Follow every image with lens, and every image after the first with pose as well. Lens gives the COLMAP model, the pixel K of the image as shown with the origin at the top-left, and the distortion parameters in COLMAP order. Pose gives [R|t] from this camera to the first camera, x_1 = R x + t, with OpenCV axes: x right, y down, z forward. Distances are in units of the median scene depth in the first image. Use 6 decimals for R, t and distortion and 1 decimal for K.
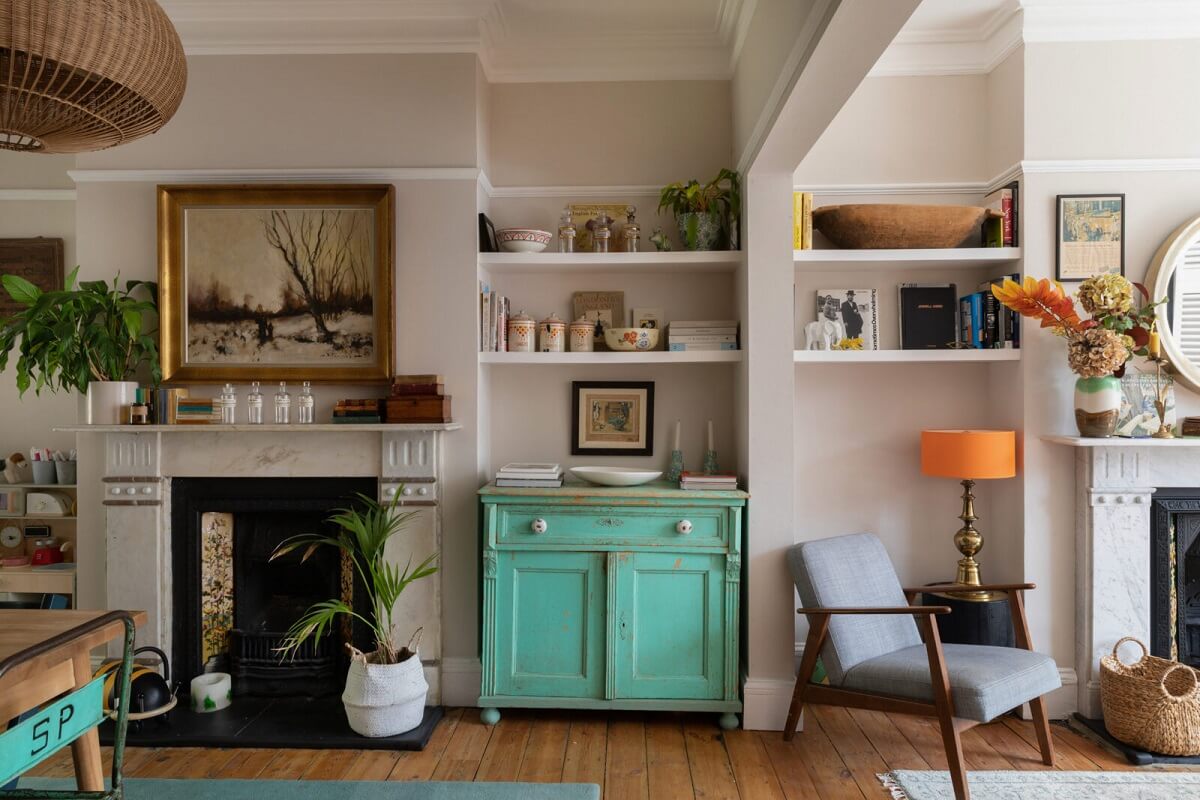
lens RADIAL K [[816.3, 0, 606.8], [0, 816.3, 401.0], [0, 0, 1]] dist [0.009626, 0.001788]
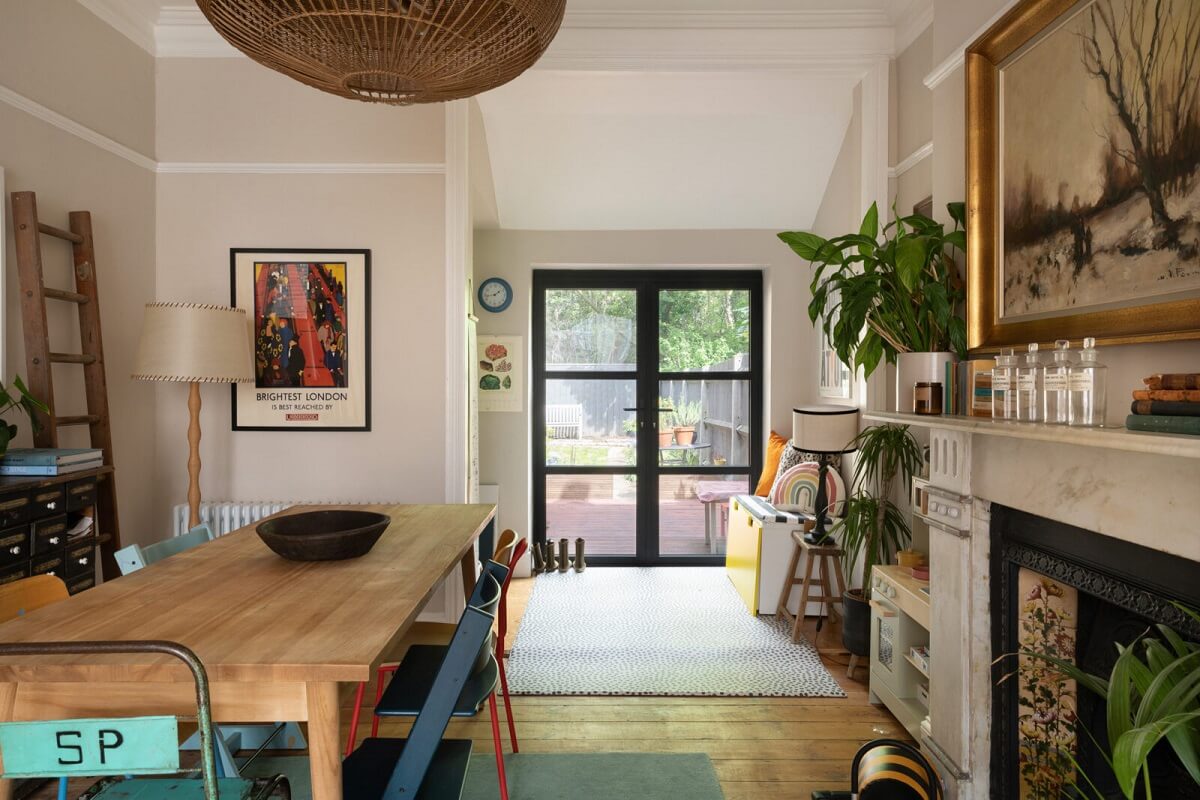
lens RADIAL K [[816.3, 0, 605.2], [0, 816.3, 395.8], [0, 0, 1]] dist [0.009626, 0.001788]
pose [[0.016880, 0.013725, -0.999763, 0.100689], [0.004195, 0.999896, 0.013798, 0.002151], [0.999849, -0.004427, 0.016821, 0.686559]]
